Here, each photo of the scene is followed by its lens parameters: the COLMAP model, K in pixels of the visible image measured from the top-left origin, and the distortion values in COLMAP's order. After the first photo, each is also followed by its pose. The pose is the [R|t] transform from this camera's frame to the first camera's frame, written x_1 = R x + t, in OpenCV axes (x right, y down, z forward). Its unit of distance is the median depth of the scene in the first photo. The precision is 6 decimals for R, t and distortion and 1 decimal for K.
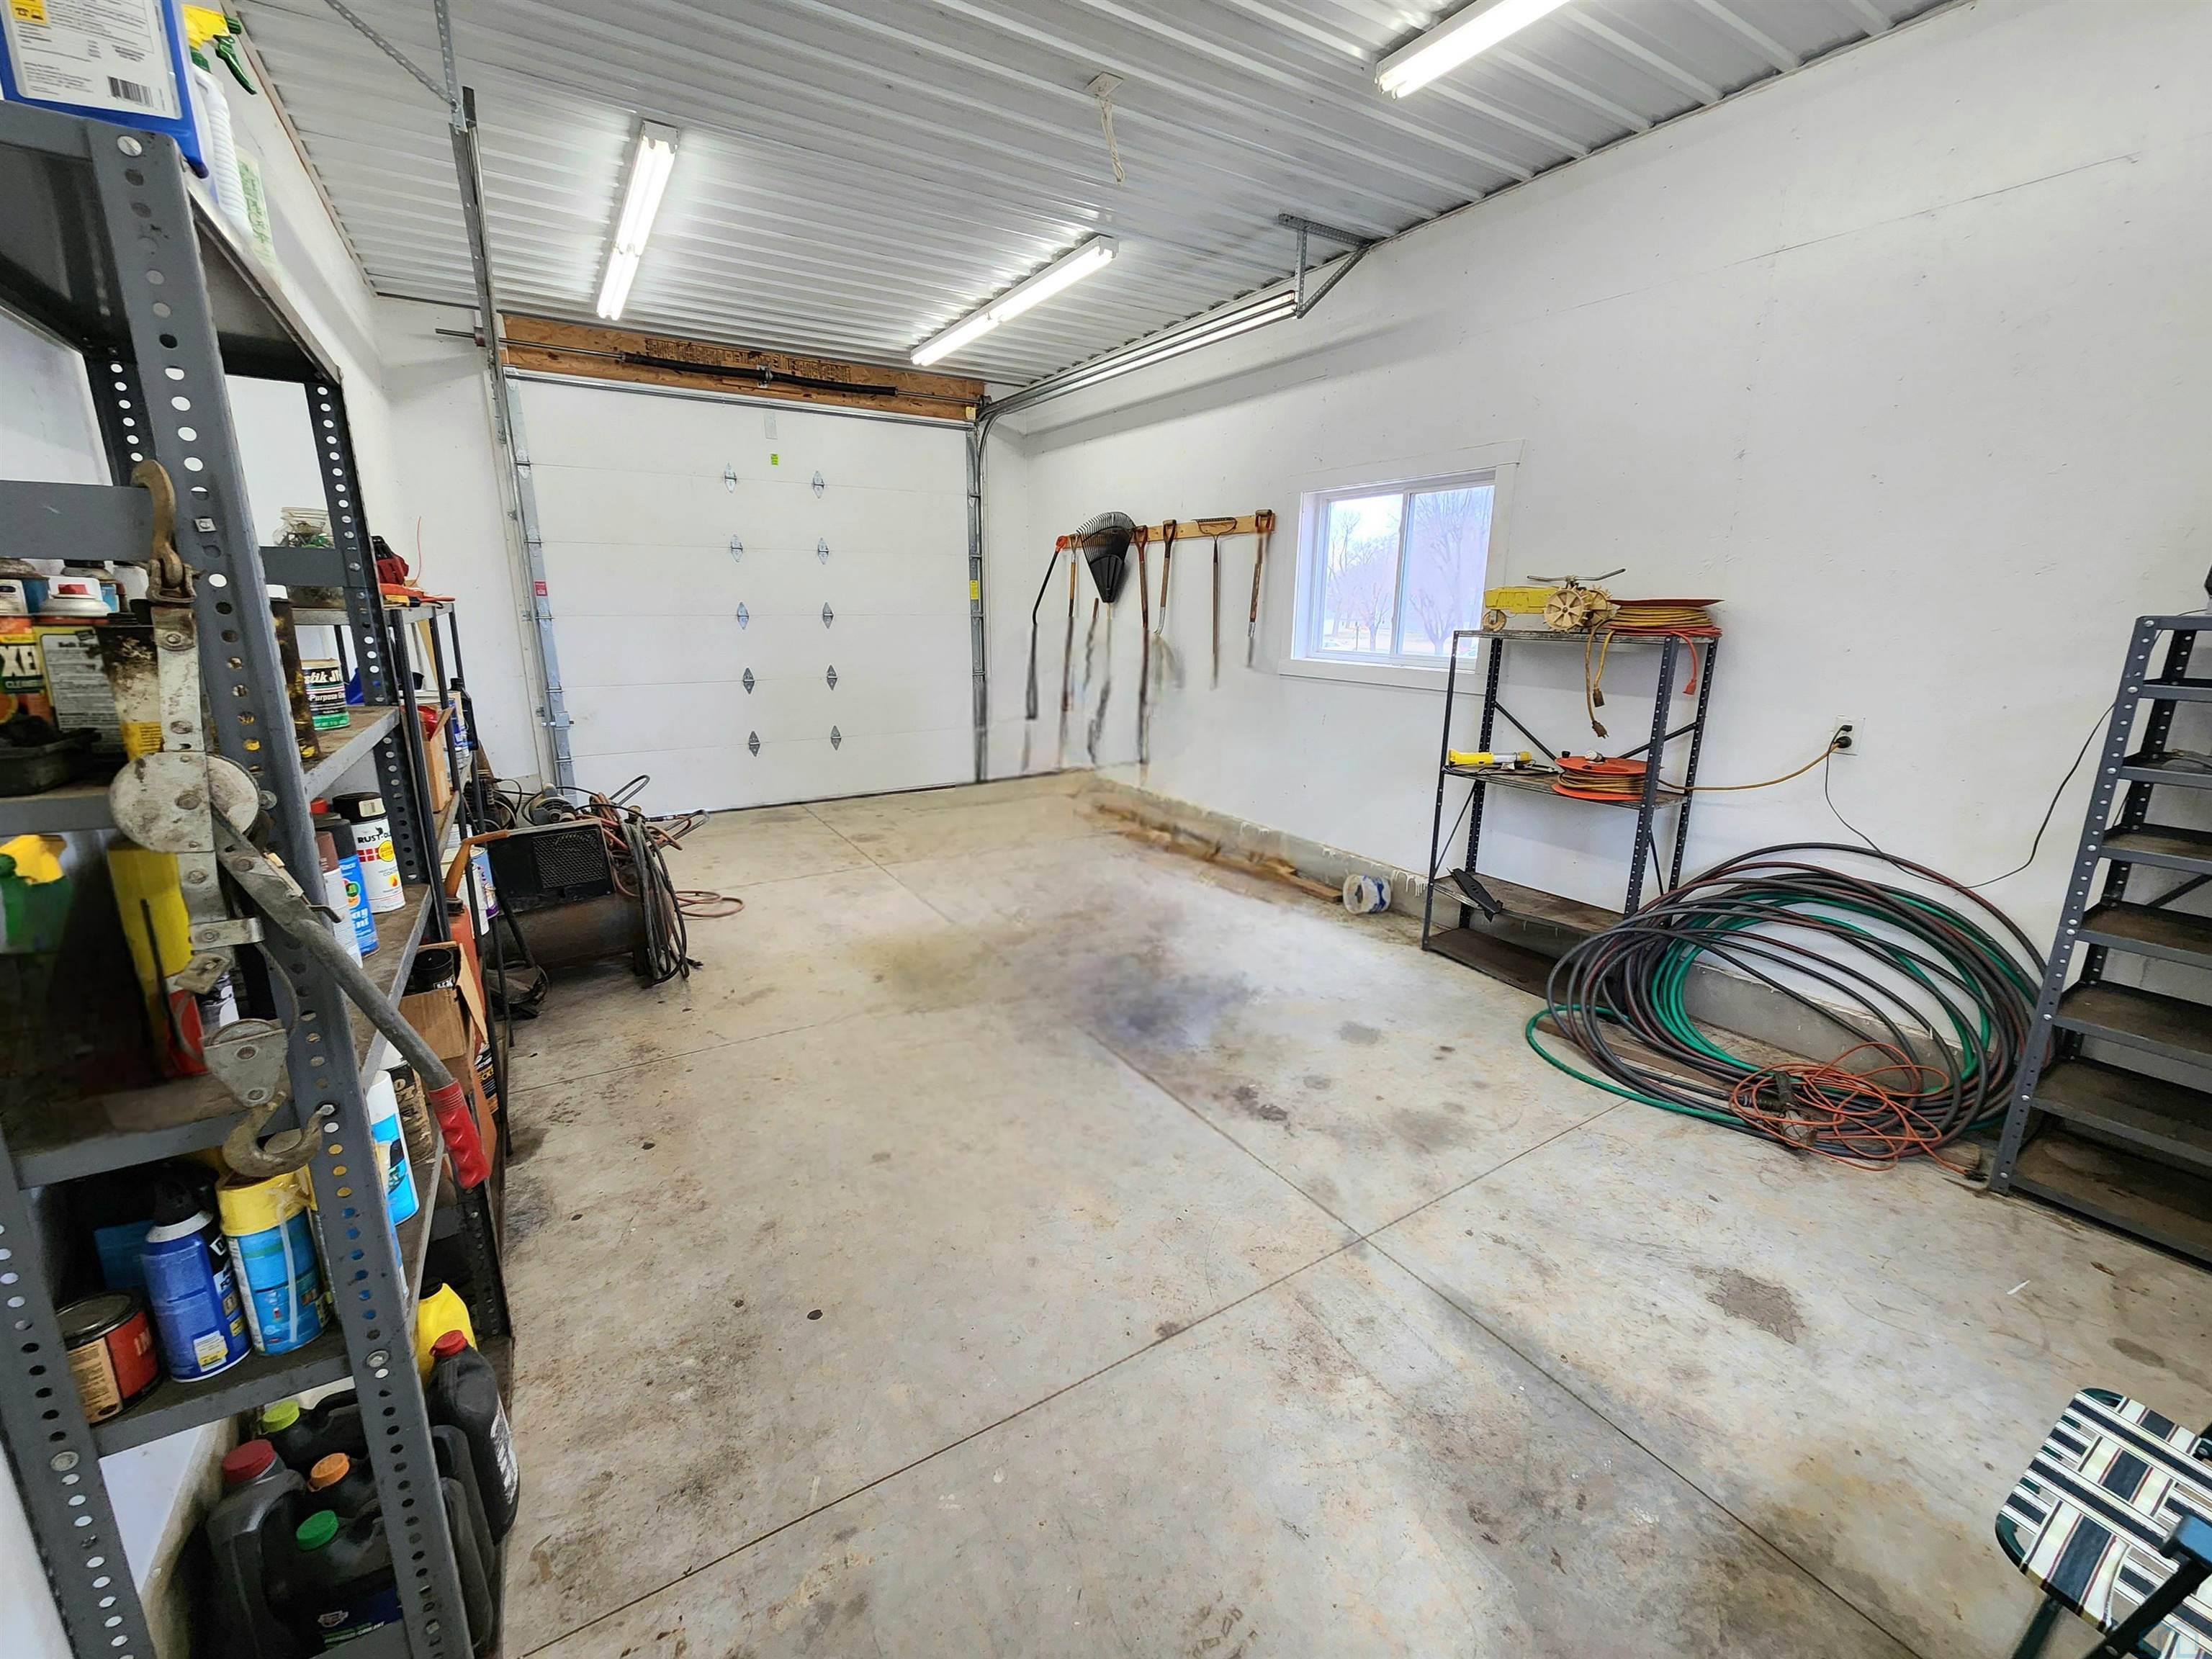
lens RADIAL K [[908.1, 0, 1111.2], [0, 908.1, 823.3], [0, 0, 1]] dist [0.000306, 0.001293]
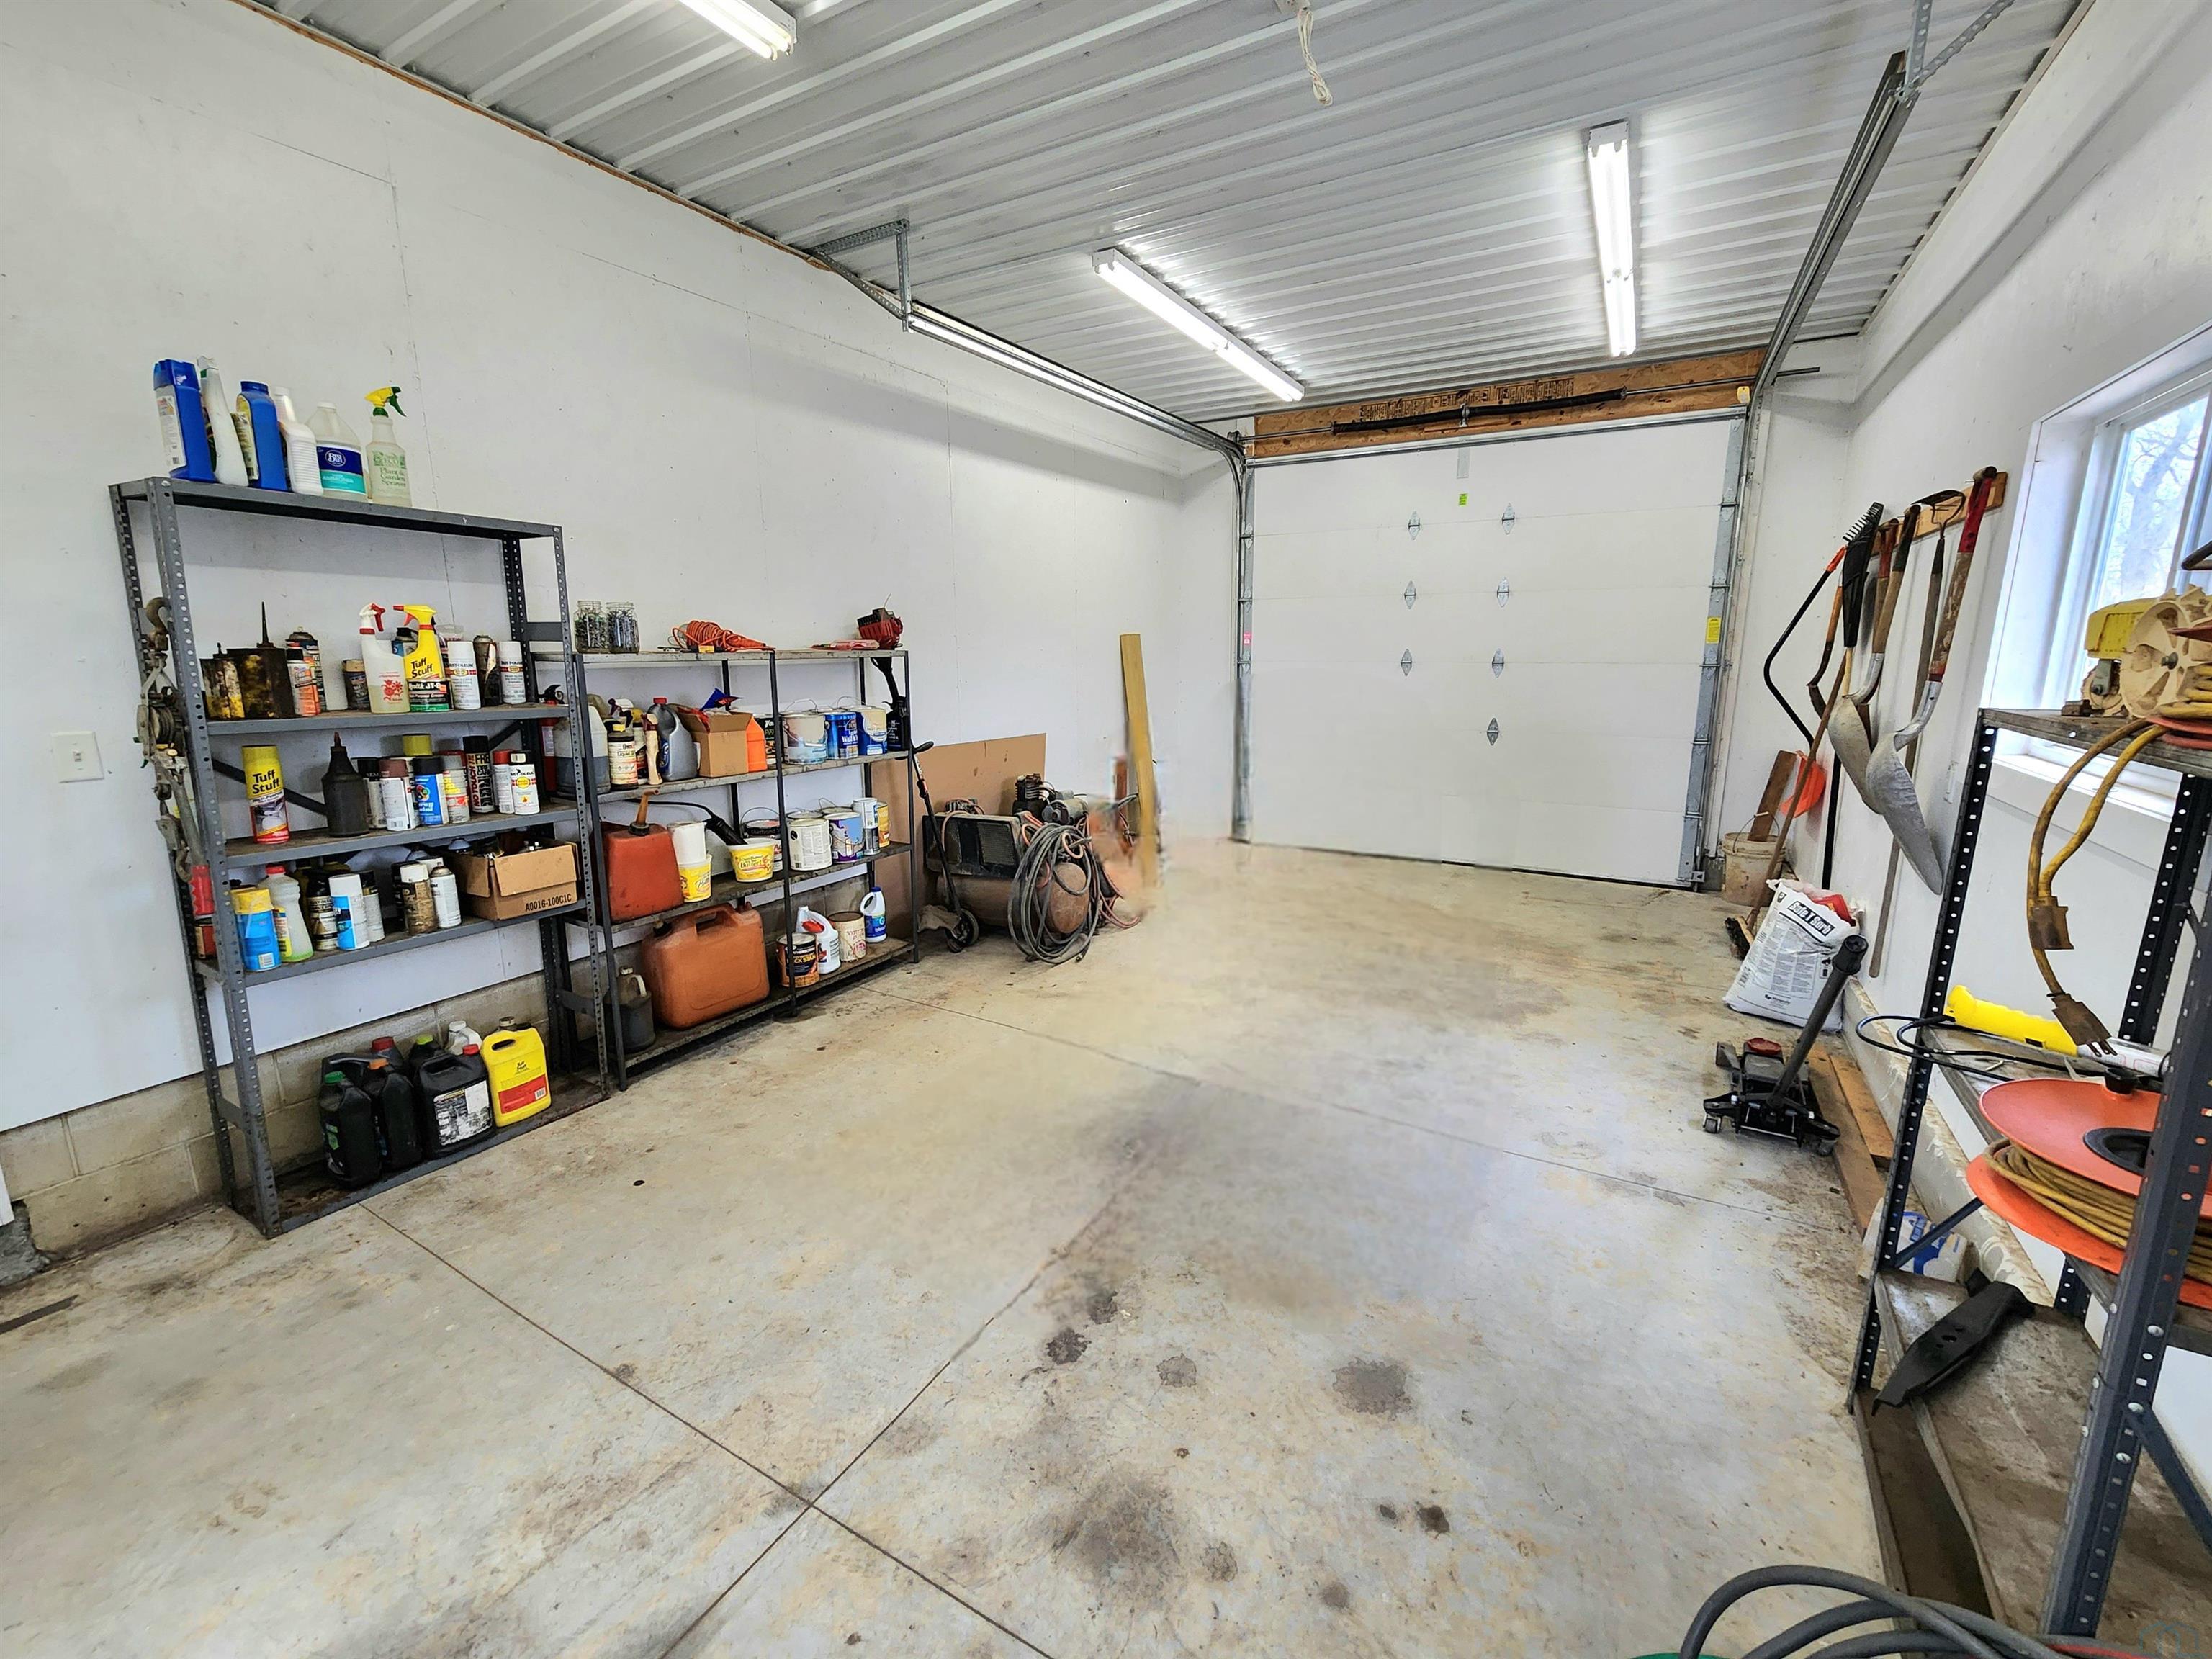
lens RADIAL K [[908.1, 0, 1109.4], [0, 908.1, 821.4], [0, 0, 1]] dist [0.000306, 0.001293]
pose [[0.468202, 0.161048, -0.868822, 0.641943], [-0.206709, 0.975930, 0.069508, -0.123707], [0.859103, 0.147050, 0.490222, 0.525644]]
